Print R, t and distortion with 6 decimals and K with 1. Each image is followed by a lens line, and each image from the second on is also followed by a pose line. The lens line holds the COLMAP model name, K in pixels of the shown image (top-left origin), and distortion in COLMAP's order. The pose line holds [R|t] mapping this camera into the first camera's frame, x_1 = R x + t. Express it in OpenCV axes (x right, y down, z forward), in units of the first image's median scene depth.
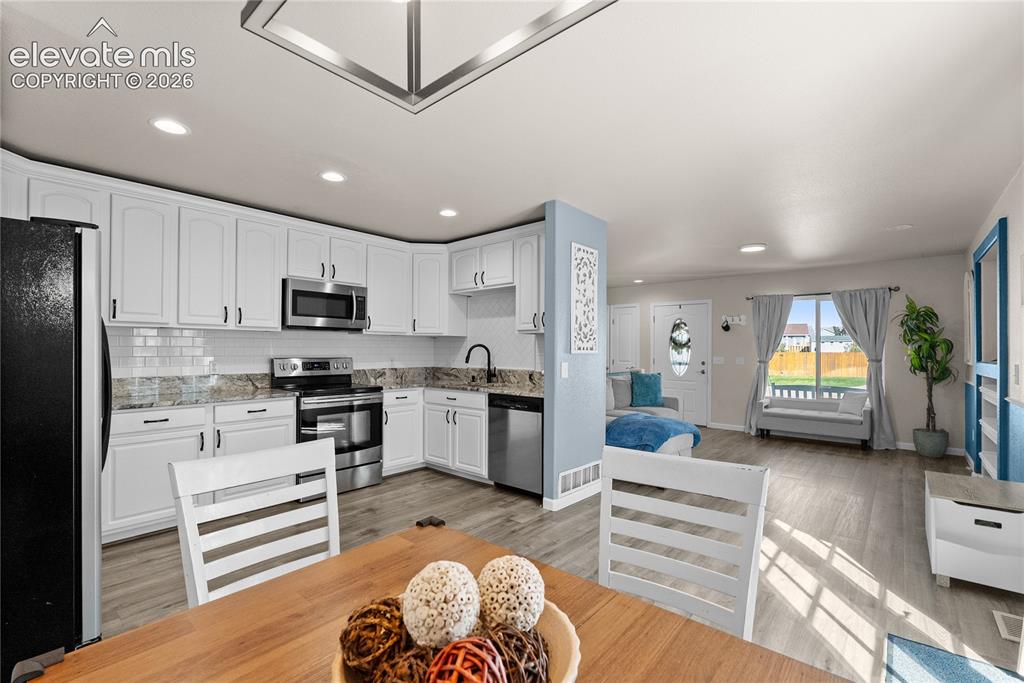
lens RADIAL K [[451.9, 0, 512.0], [0, 451.9, 341.5], [0, 0, 1]] dist [-0.001170, 0.000102]
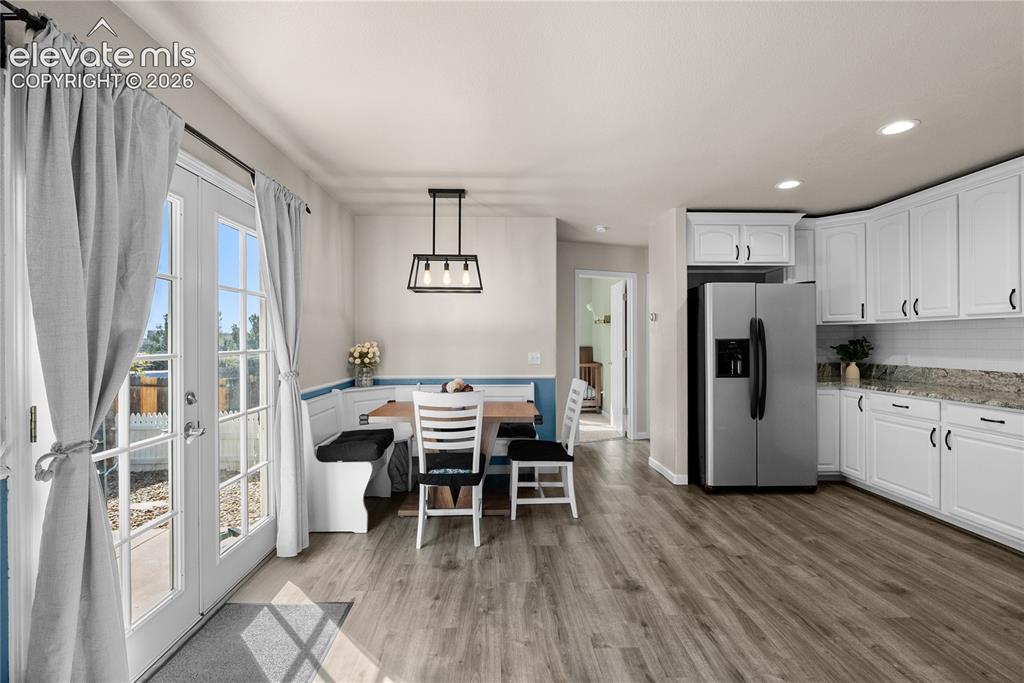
lens RADIAL K [[451.9, 0, 512.0], [0, 451.9, 341.5], [0, 0, 1]] dist [-0.001170, 0.000102]
pose [[-0.728732, 0.001384, -0.684798, 0.470265], [0.013157, 0.999842, -0.011981, 0.011458], [0.684673, -0.017741, -0.728635, 0.805696]]
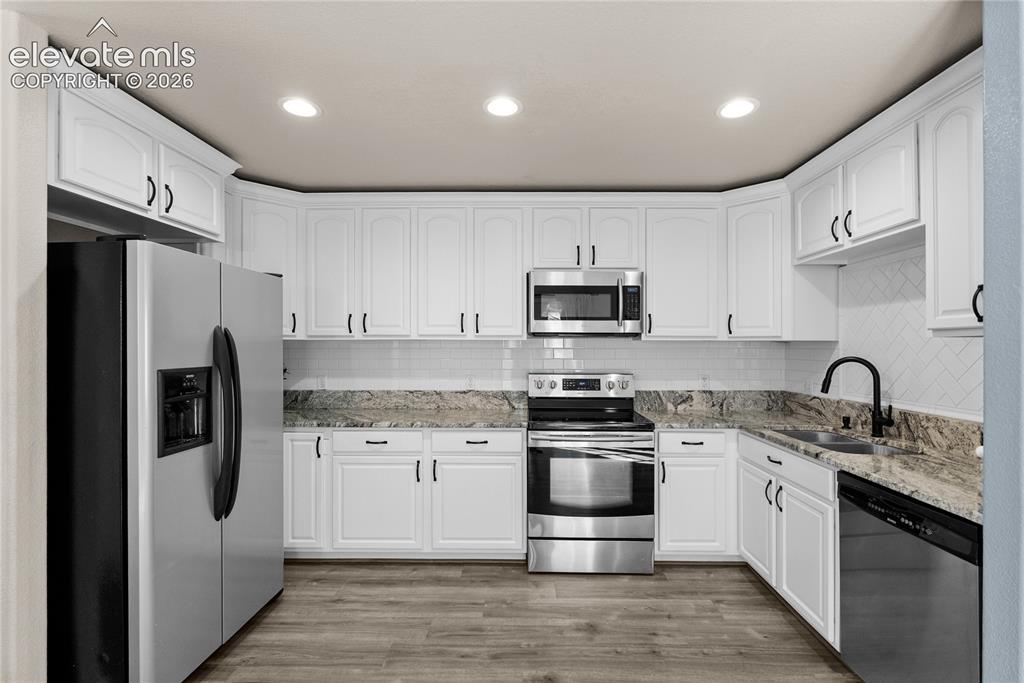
lens RADIAL K [[469.7, 0, 522.3], [0, 469.7, 341.9], [0, 0, 1]] dist [-0.003840, 0.000023]
pose [[0.647120, -0.008713, -0.762339, 0.098733], [0.014438, 0.999895, 0.000827, -0.018627], [0.762252, -0.011542, 0.647178, 0.422014]]
